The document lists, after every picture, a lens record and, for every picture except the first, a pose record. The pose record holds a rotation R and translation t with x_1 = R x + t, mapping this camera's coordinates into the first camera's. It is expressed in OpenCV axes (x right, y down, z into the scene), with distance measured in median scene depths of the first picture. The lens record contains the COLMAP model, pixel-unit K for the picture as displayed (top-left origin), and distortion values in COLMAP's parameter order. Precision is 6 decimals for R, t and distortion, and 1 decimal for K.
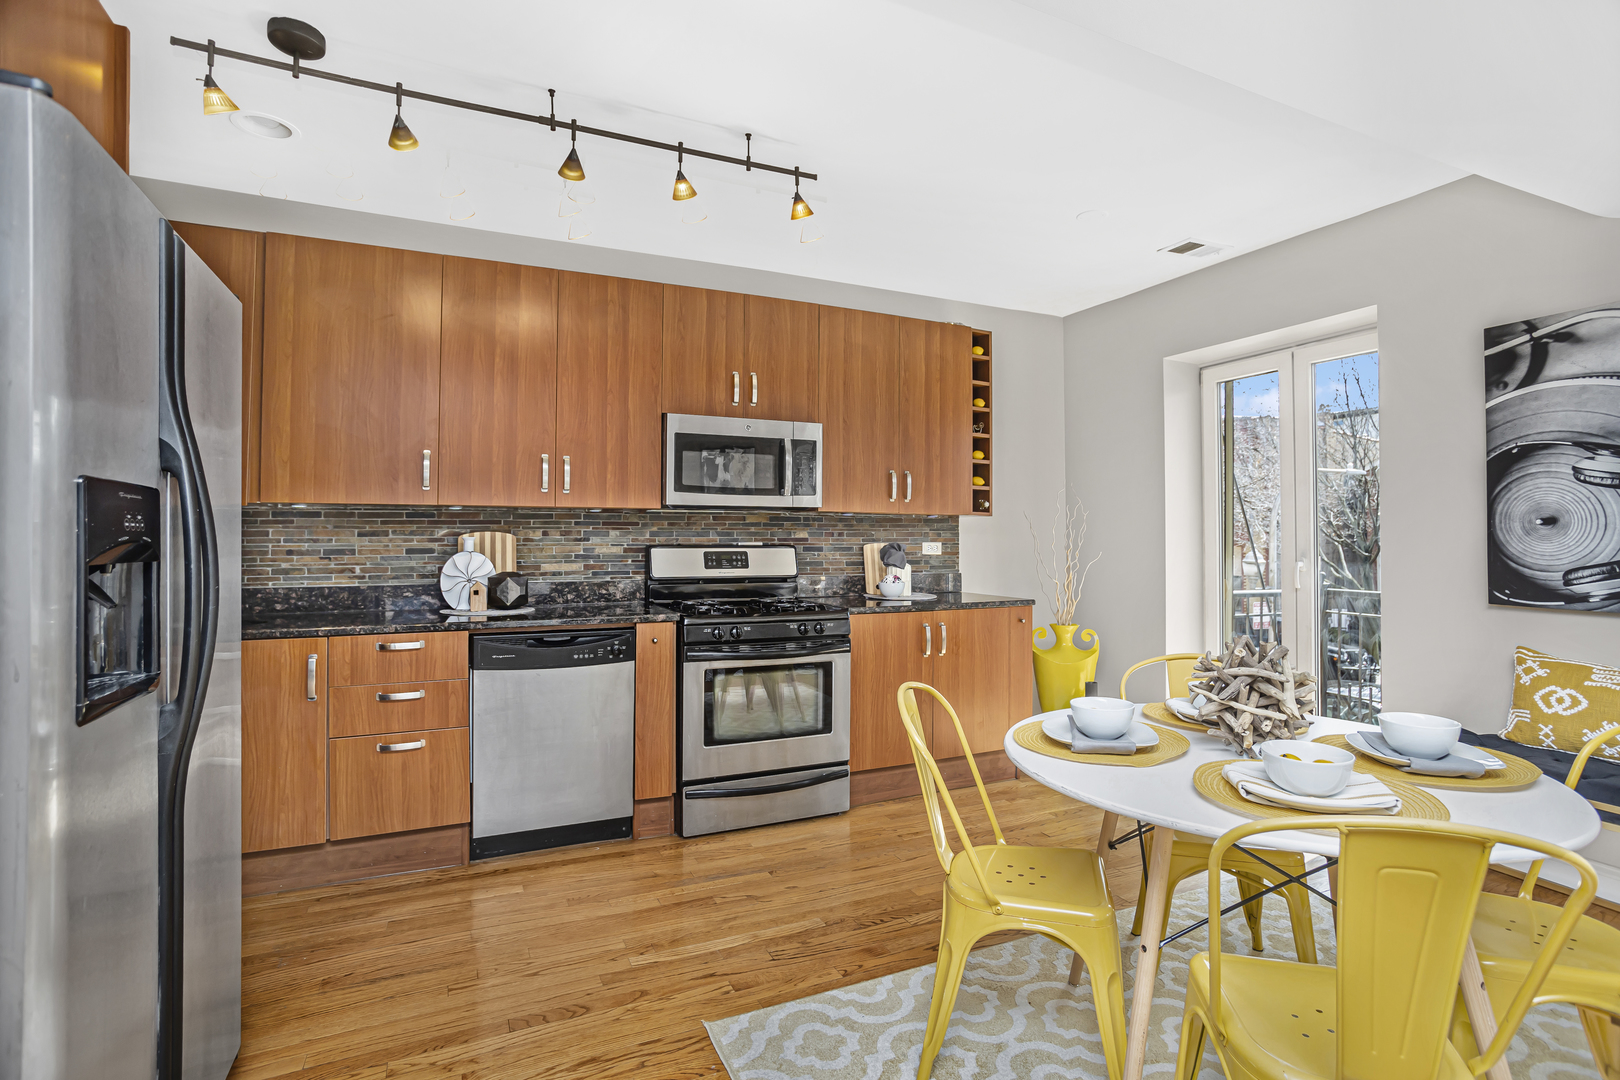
lens RADIAL K [[778.0, 0, 797.5], [0, 778.0, 535.9], [0, 0, 1]] dist [-0.059152, 0.031489]
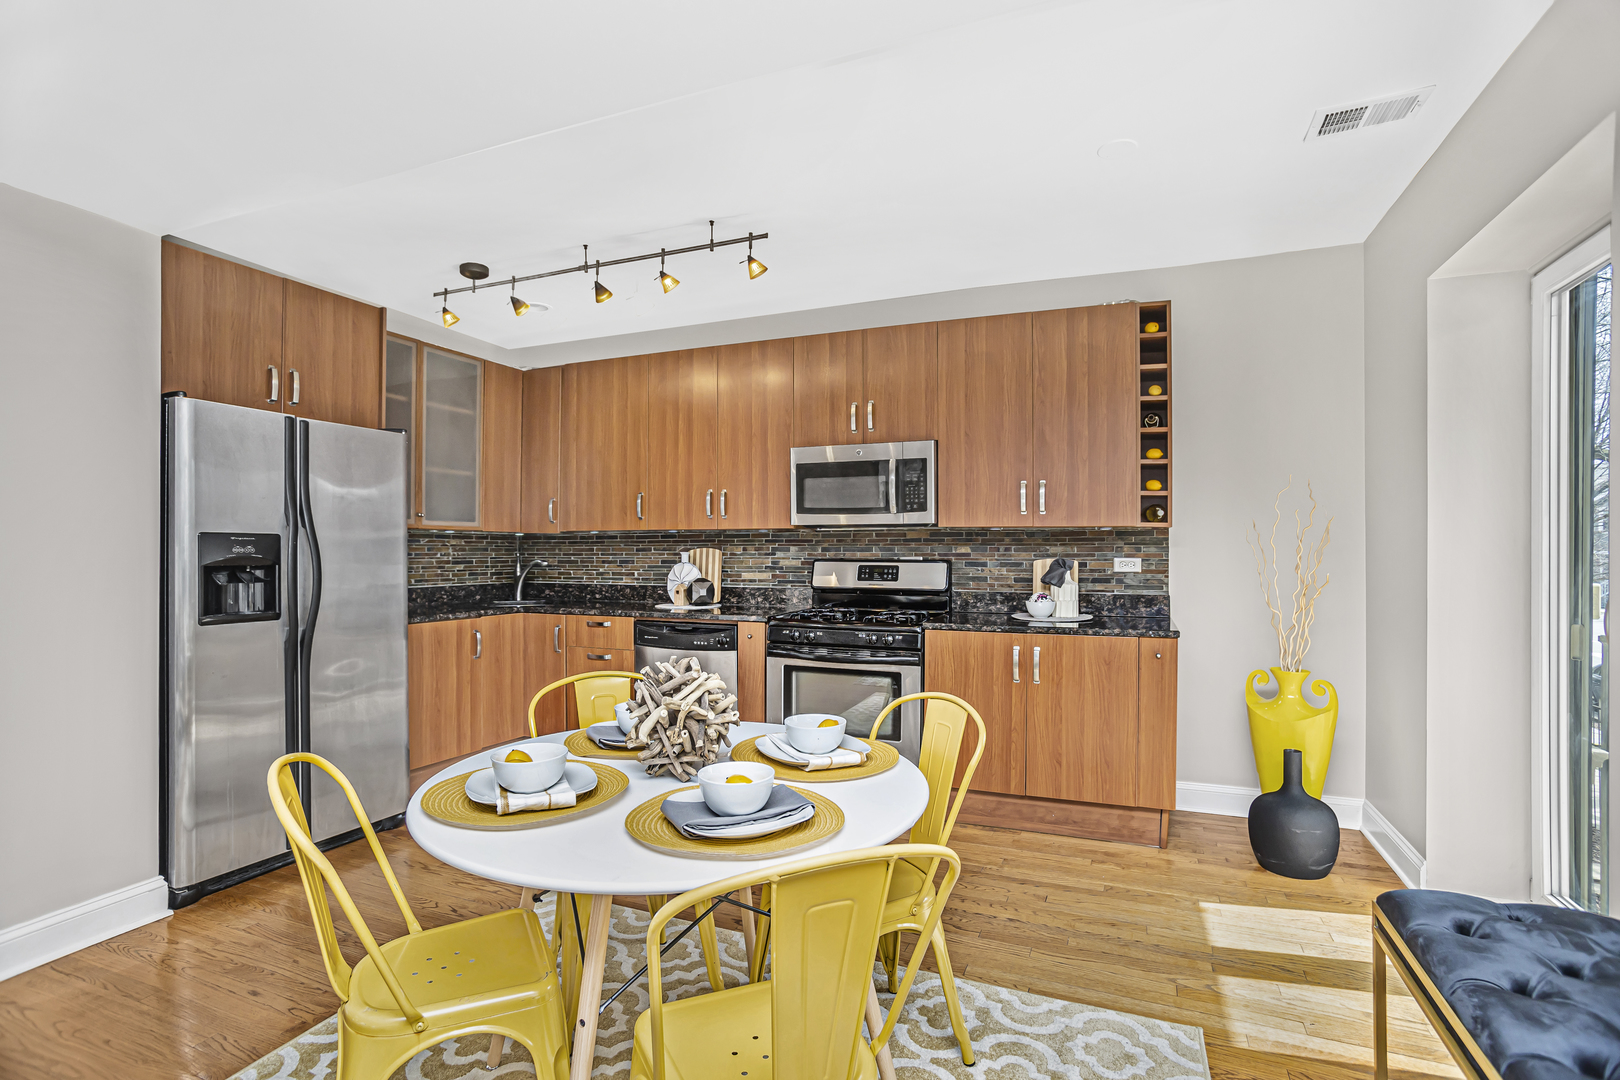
lens RADIAL K [[778.0, 0, 870.1], [0, 778.0, 562.1], [0, 0, 1]] dist [-0.059152, 0.031489]
pose [[0.694836, 0.010225, -0.719096, 0.710875], [0.002524, 0.999858, 0.016656, -0.002933], [0.719164, -0.013388, 0.694712, 0.236160]]
